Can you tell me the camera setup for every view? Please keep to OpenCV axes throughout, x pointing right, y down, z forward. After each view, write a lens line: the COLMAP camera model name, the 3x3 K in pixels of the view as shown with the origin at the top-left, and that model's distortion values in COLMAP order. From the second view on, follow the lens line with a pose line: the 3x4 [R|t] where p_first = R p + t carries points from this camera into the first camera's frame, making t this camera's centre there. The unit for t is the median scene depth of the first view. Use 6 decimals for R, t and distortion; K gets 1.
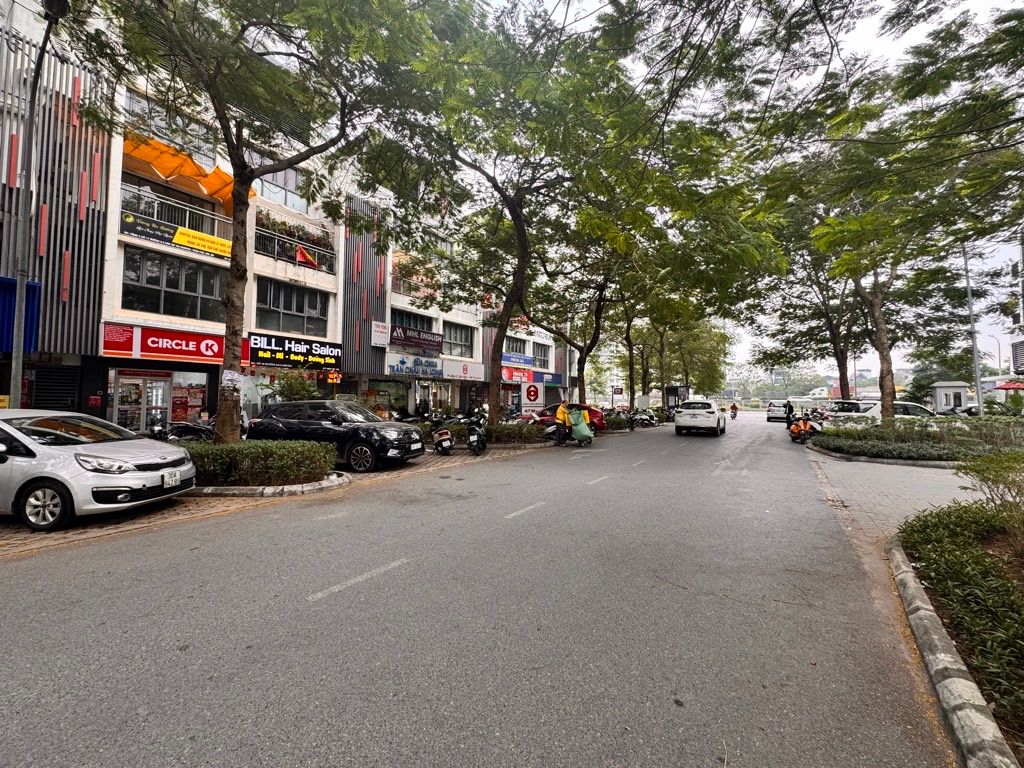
lens RADIAL K [[418.1, 0, 512.7], [0, 418.1, 381.9], [0, 0, 1]] dist [-0.002707, -0.000111]
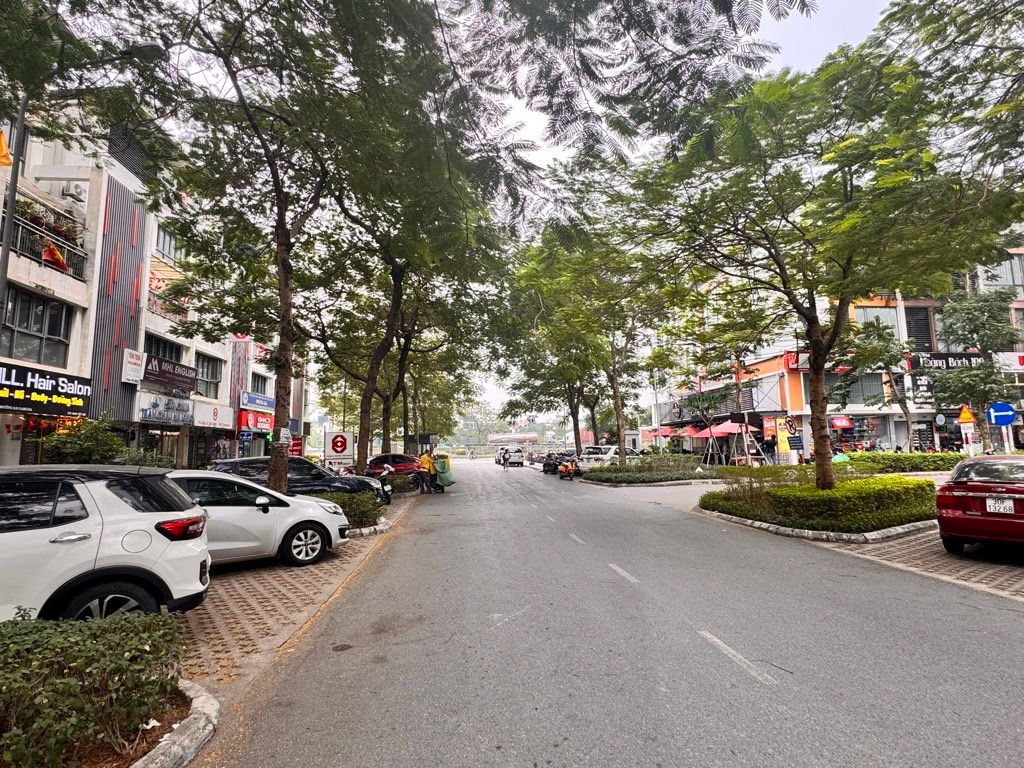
lens RADIAL K [[529.0, 0, 512.0], [0, 529.0, 384.0], [0, 0, 1]] dist [-0.004506, 0.000056]
pose [[0.784799, 0.054305, 0.617367, -0.411835], [-0.005487, 0.996723, -0.080698, -0.013350], [-0.619726, 0.059944, 0.782525, -0.158943]]
